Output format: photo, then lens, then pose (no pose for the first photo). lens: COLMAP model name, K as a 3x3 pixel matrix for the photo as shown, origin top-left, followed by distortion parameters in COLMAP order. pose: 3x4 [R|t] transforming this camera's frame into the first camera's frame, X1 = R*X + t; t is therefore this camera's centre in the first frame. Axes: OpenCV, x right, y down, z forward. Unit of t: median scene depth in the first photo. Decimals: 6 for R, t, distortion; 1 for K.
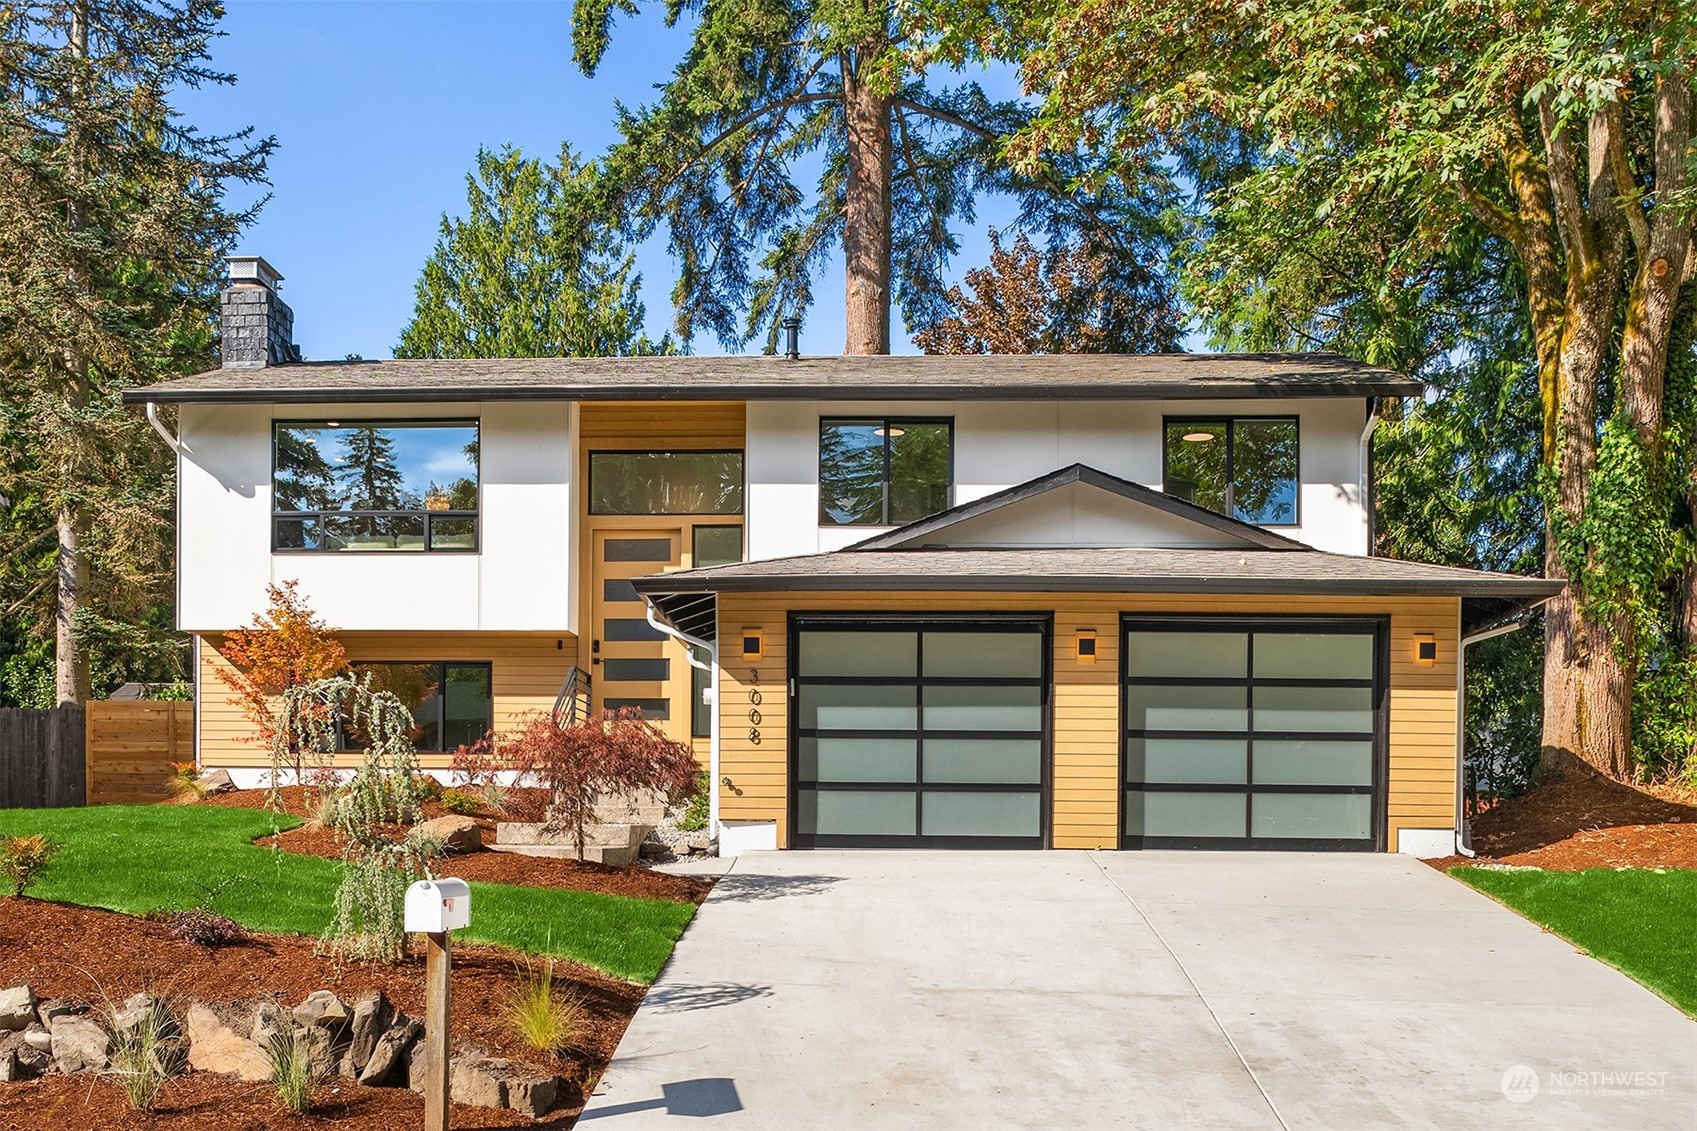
lens RADIAL K [[1181.0, 0, 848.5], [0, 1181.0, 569.4], [0, 0, 1]] dist [0.005446, 0.004611]
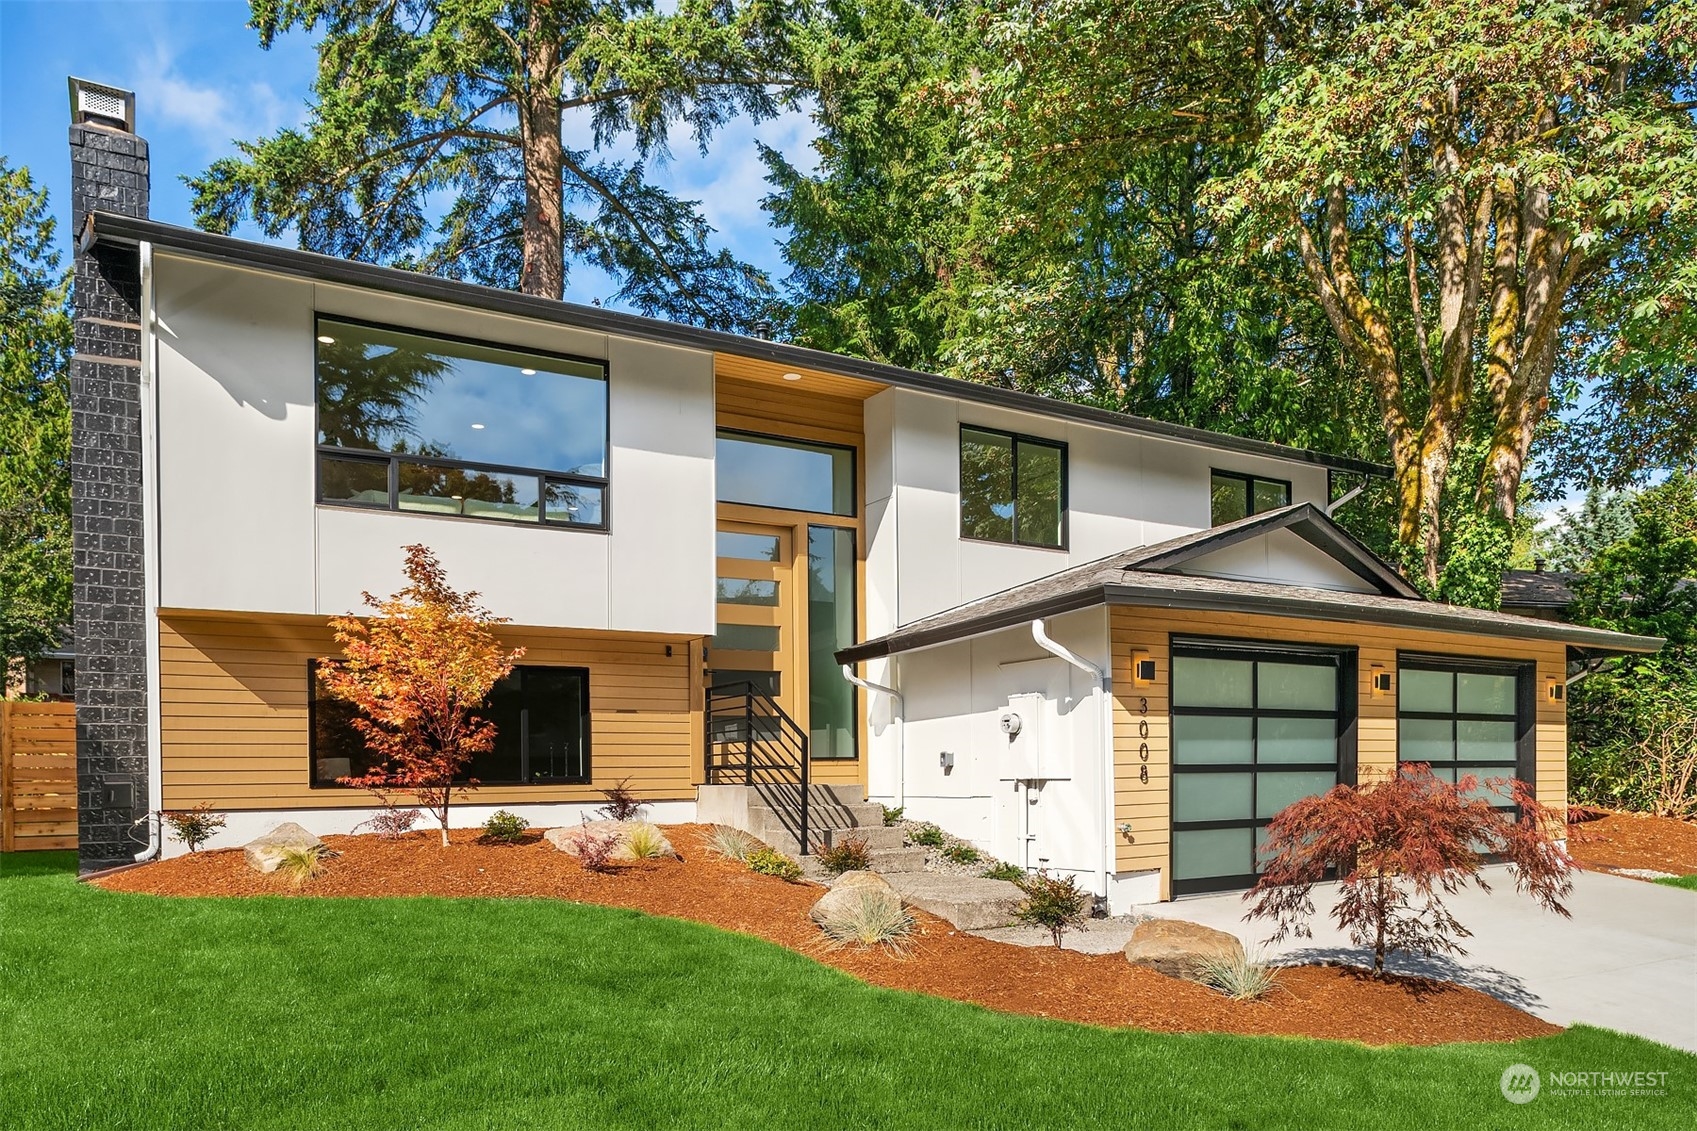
lens RADIAL K [[934.3, 0, 843.8], [0, 934.3, 645.7], [0, 0, 1]] dist [-0.020470, 0.000190]
pose [[0.897445, 0.042700, 0.439054, -0.431043], [-0.067641, 0.996854, 0.041314, 0.024720], [-0.435909, -0.066775, 0.897510, 0.360964]]
